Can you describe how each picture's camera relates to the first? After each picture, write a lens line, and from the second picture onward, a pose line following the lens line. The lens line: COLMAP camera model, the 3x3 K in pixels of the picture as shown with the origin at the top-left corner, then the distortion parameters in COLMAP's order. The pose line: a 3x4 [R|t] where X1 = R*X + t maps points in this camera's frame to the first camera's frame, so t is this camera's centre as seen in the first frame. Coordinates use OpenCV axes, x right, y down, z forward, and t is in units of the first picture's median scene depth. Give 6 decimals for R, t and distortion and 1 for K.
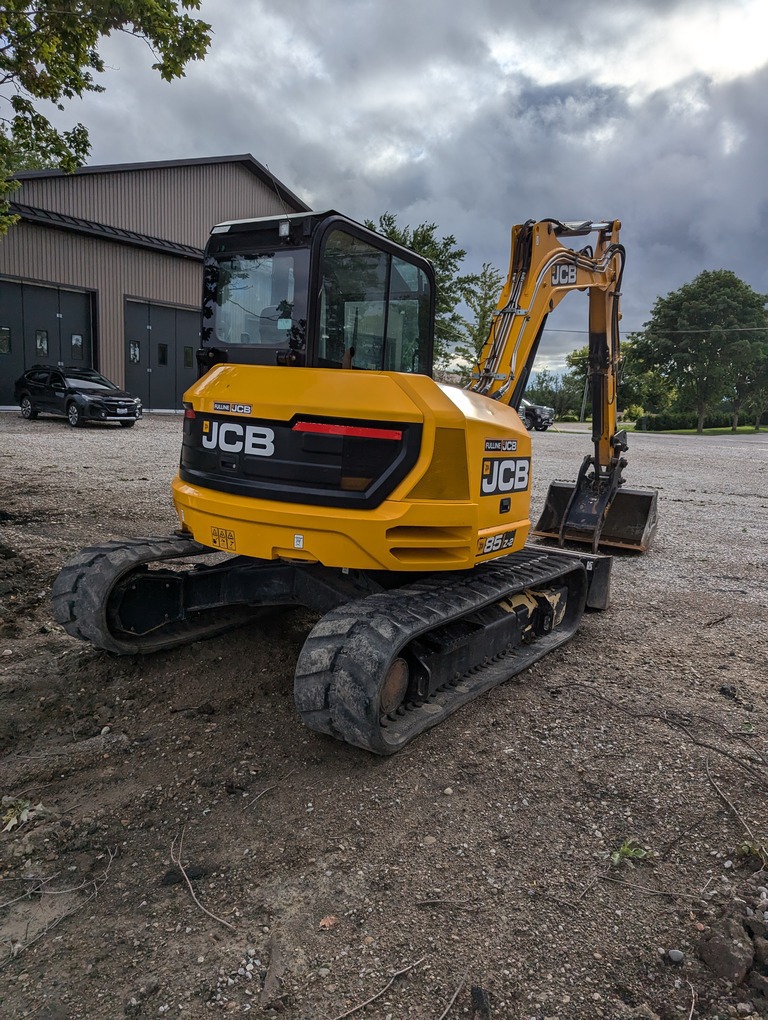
lens RADIAL K [[718.6, 0, 384.5], [0, 718.6, 506.3], [0, 0, 1]] dist [0.044192, -0.003344]
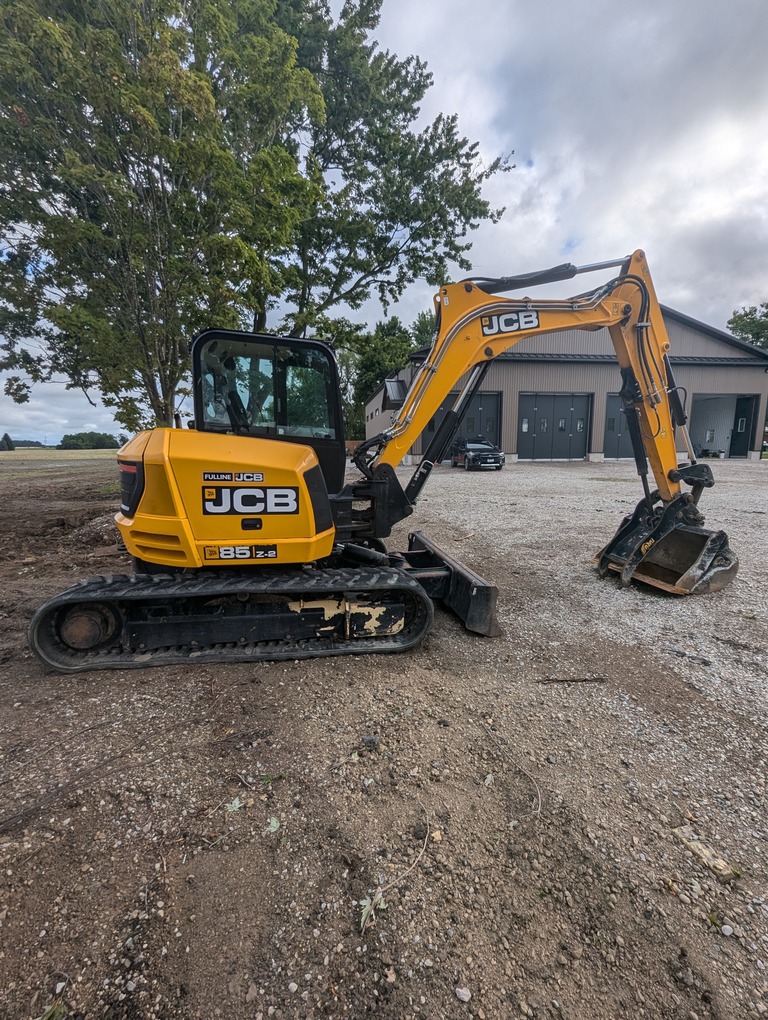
lens RADIAL K [[426.7, 0, 388.0], [0, 426.7, 510.7], [0, 0, 1]] dist [0.002026, 0.000252]
pose [[0.705577, 0.053295, -0.706626, 0.849159], [-0.064651, 0.997851, 0.010704, -0.047131], [0.705678, 0.038131, 0.707506, 0.617013]]
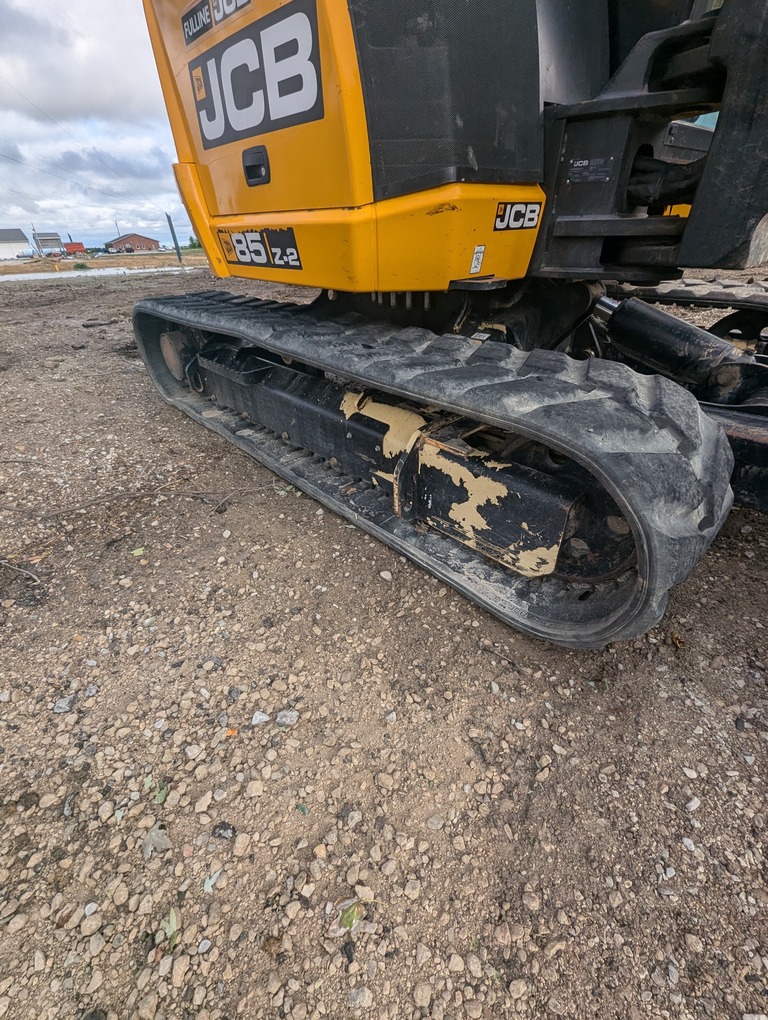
lens RADIAL K [[426.7, 0, 388.0], [0, 426.7, 510.7], [0, 0, 1]] dist [0.002026, 0.000252]
pose [[-0.224735, 0.482302, -0.846687, 0.515782], [-0.124989, 0.847468, 0.515923, 0.037455], [0.966371, 0.221772, -0.130173, 1.157085]]
